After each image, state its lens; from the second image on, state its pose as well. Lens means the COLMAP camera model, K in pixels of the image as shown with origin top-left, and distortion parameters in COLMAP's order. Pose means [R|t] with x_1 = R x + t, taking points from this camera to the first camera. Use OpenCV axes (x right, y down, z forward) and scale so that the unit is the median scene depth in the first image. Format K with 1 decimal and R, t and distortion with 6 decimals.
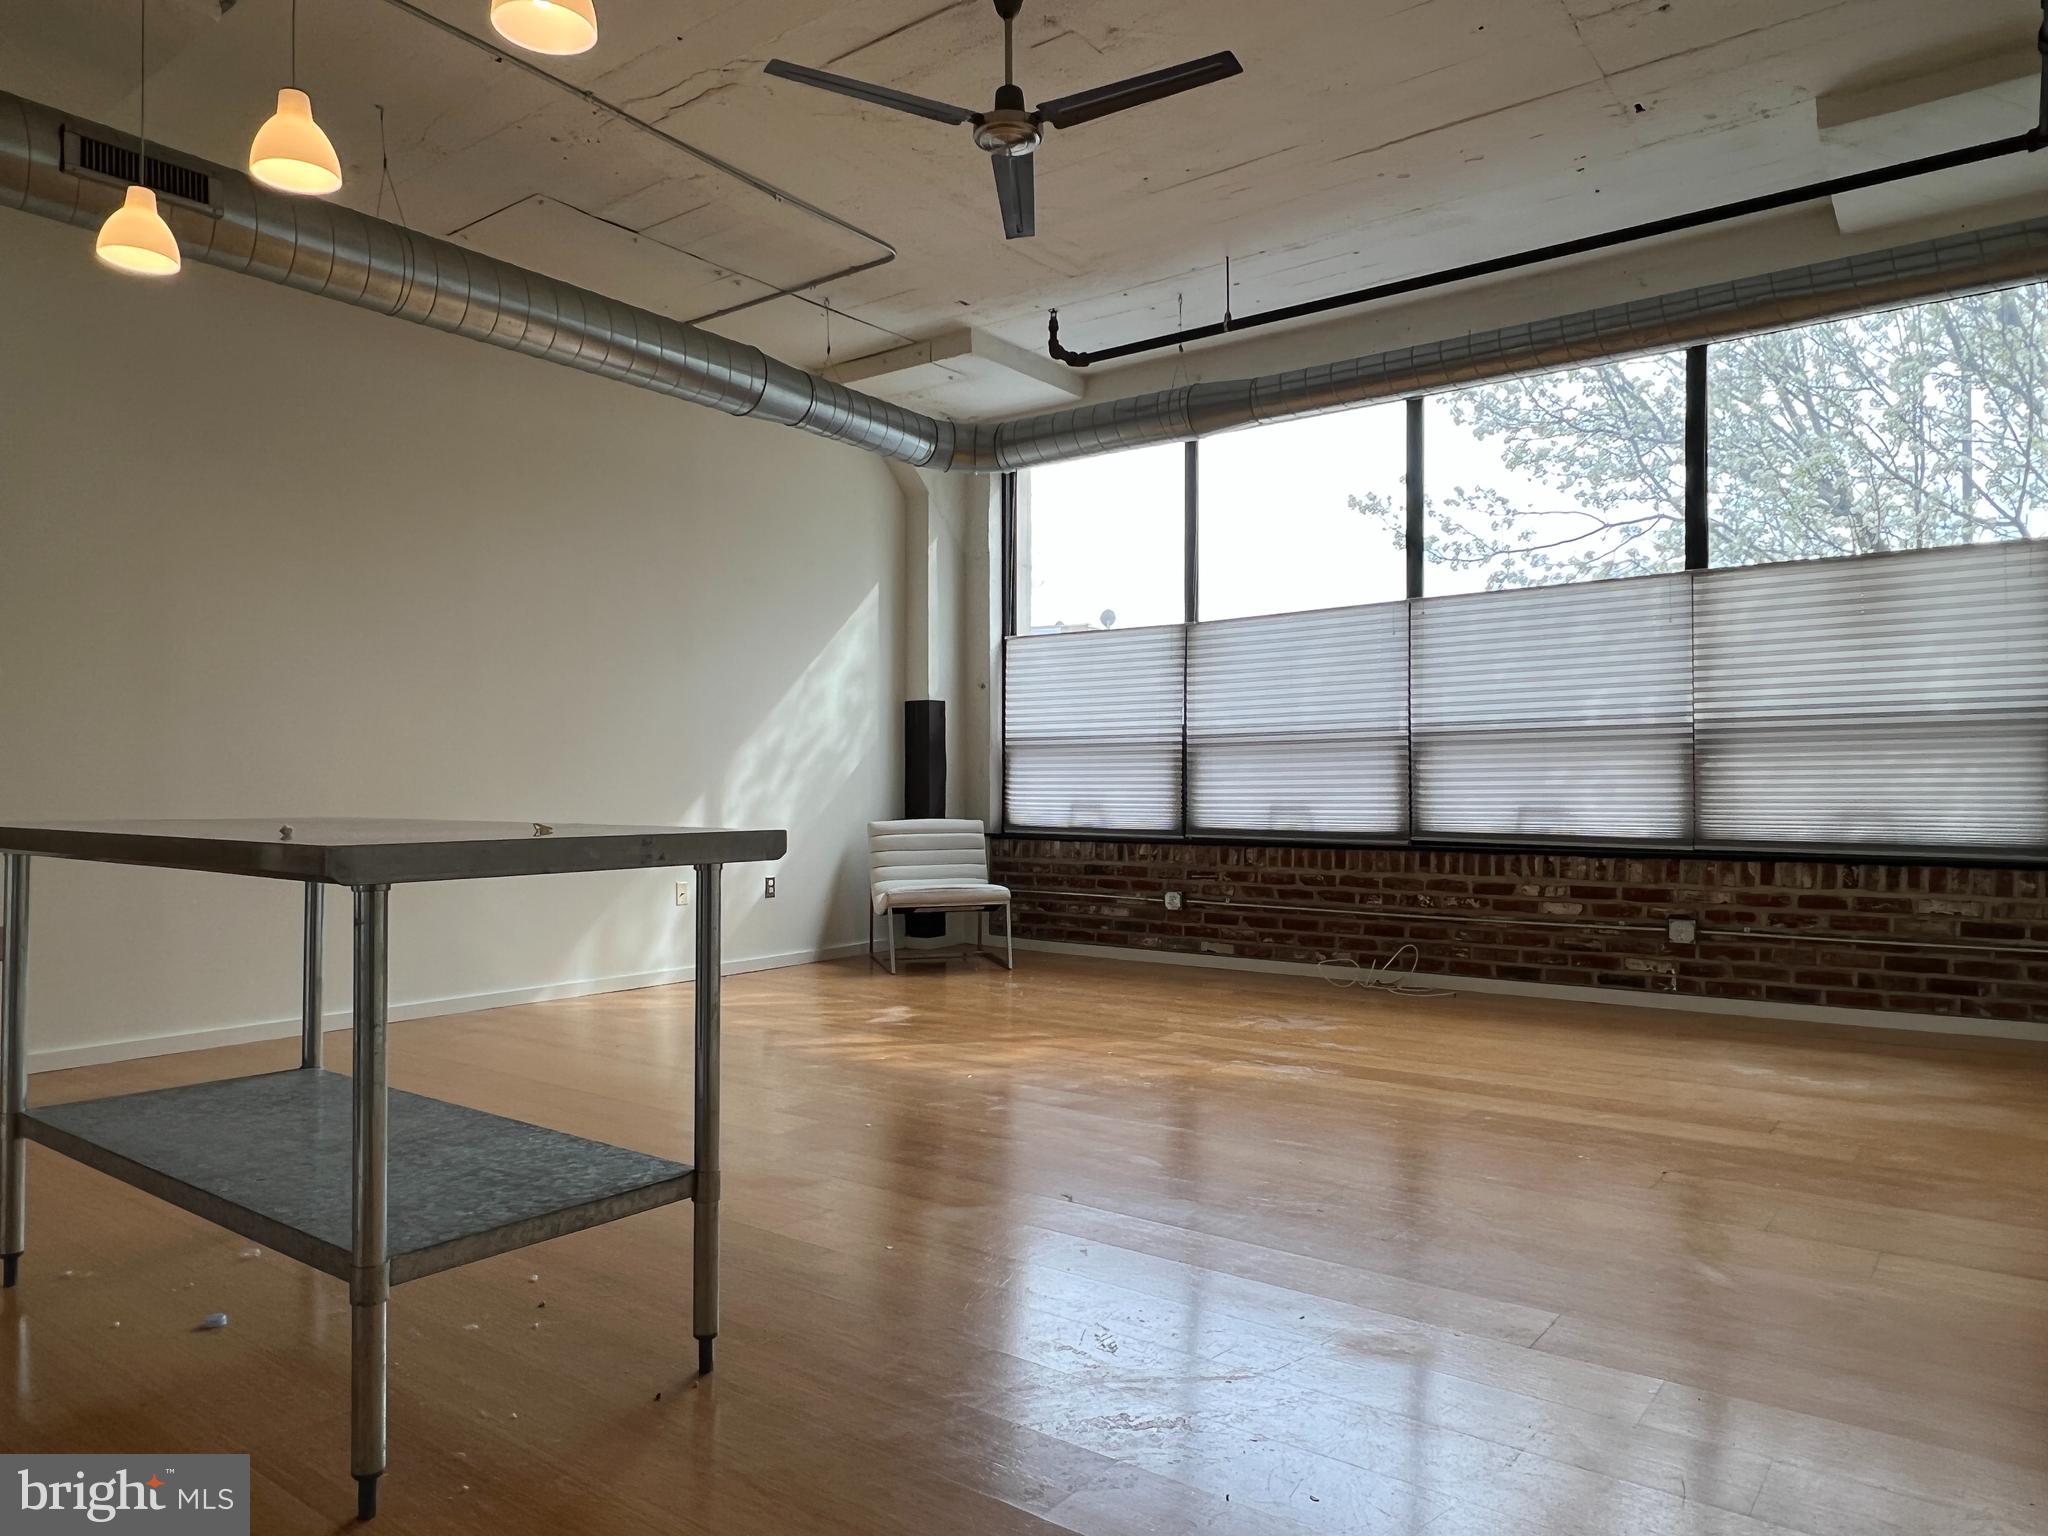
lens RADIAL K [[1354.8, 0, 1027.2], [0, 1354.8, 772.8], [0, 0, 1]] dist [-0.007477, -0.004562]
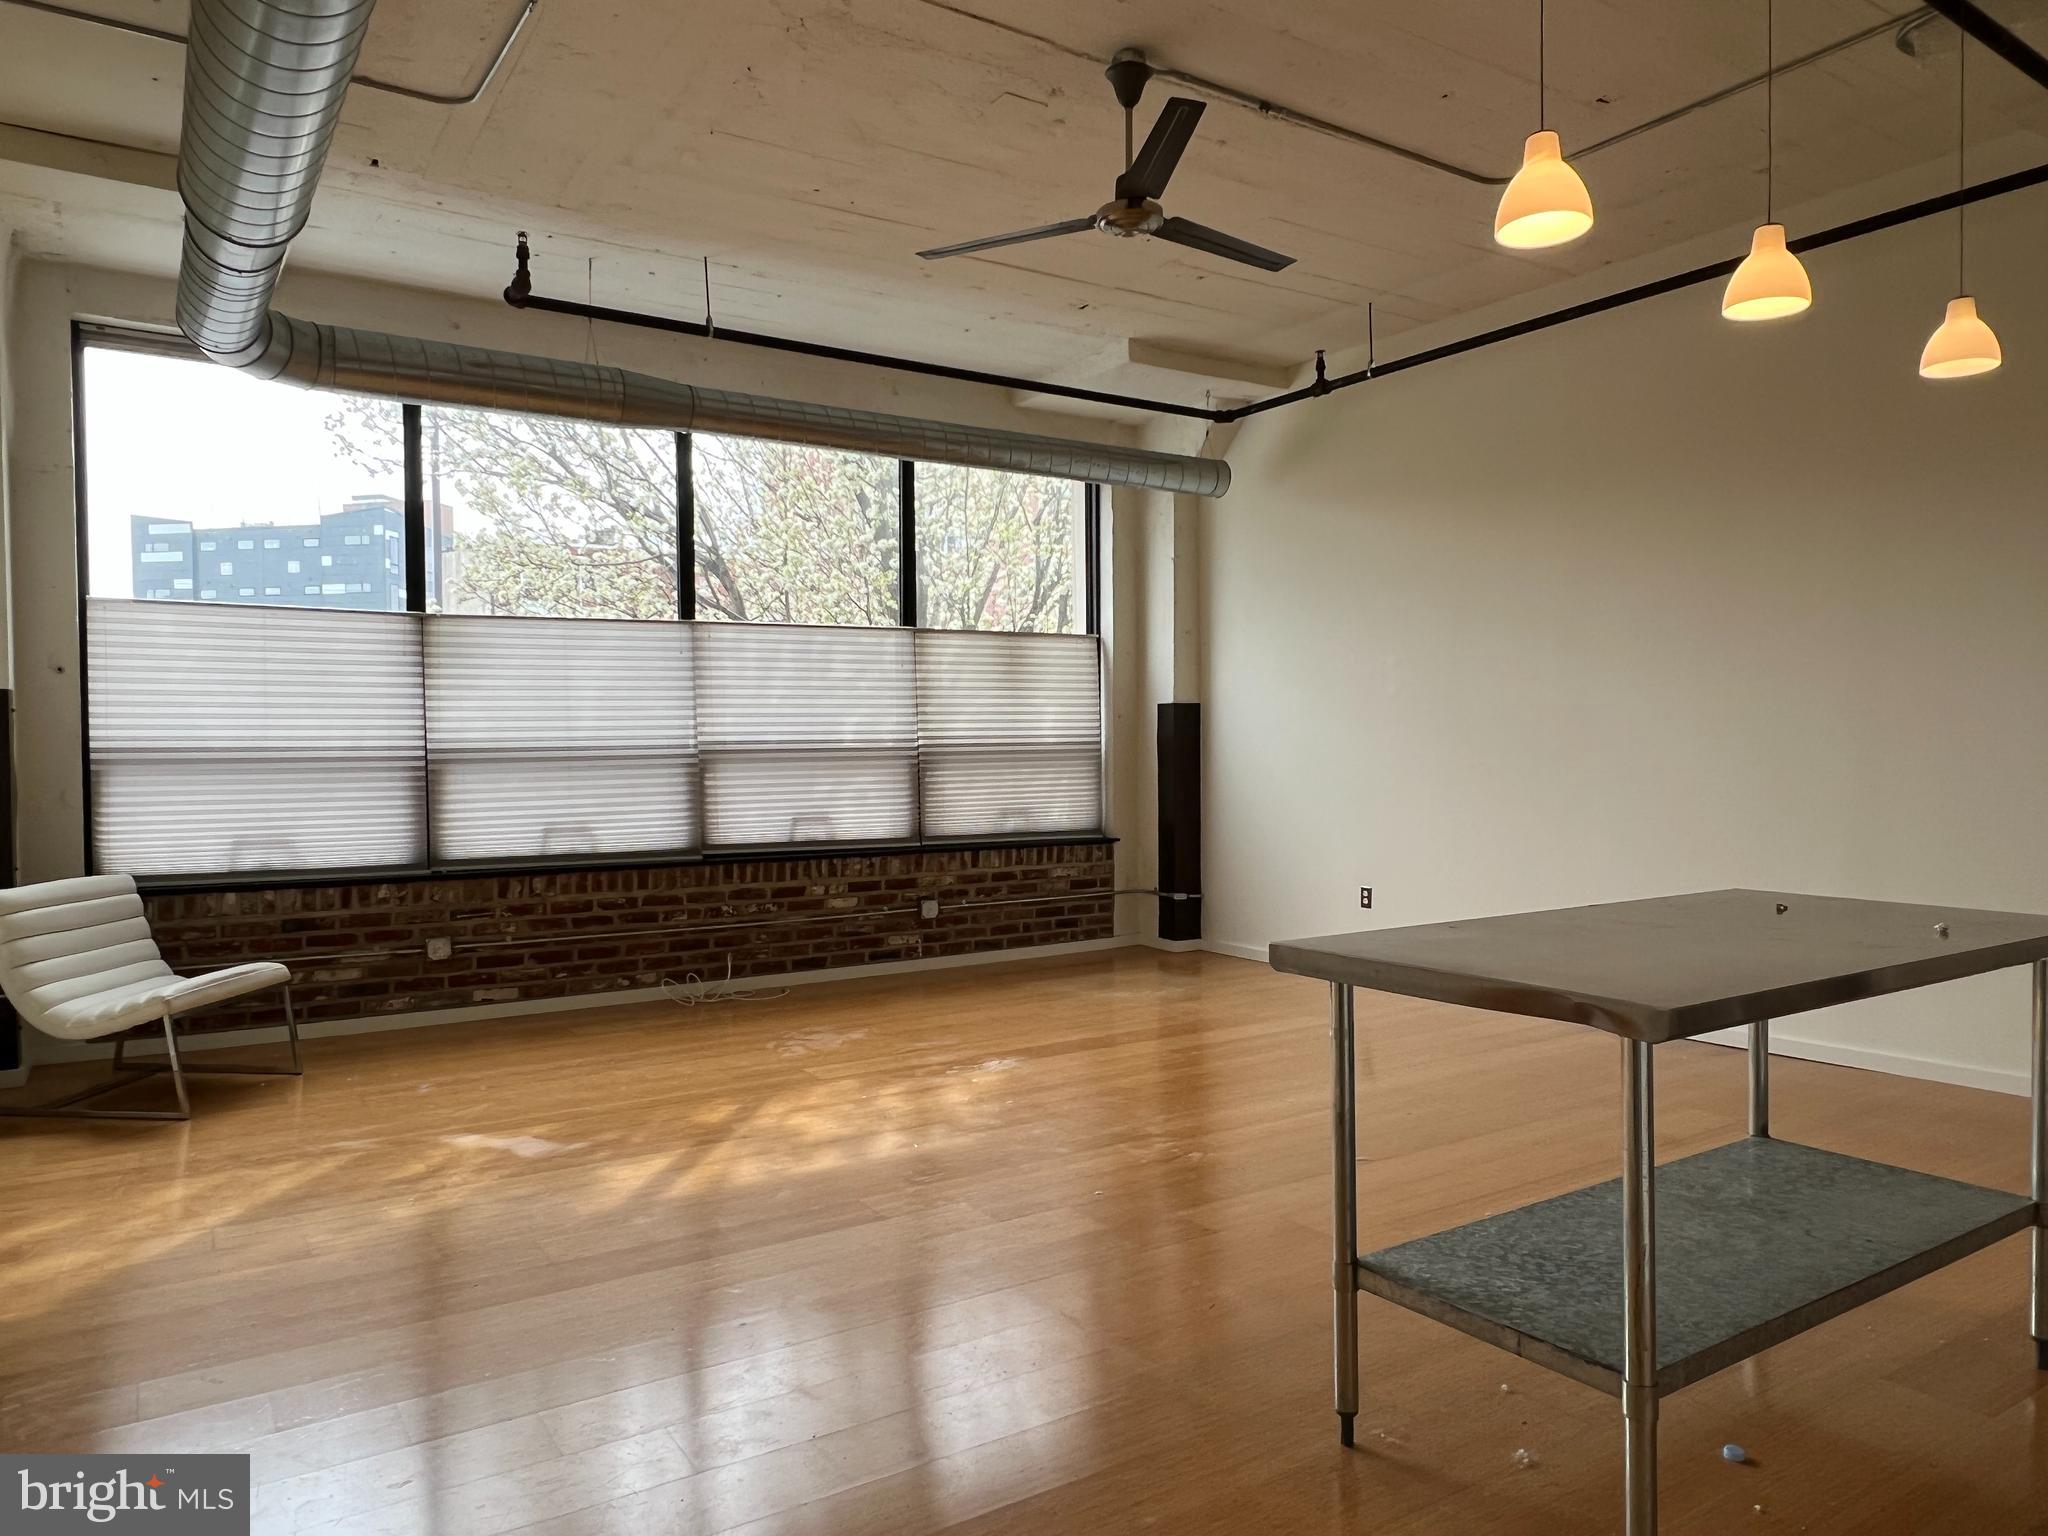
lens RADIAL K [[1354.8, 0, 1024.4], [0, 1354.8, 765.1], [0, 0, 1]] dist [-0.007477, -0.004562]
pose [[0.329444, -0.013872, 0.944073, -0.643103], [-0.001607, 0.999882, 0.015252, -0.036657], [-0.944174, -0.006542, 0.329383, 0.445004]]
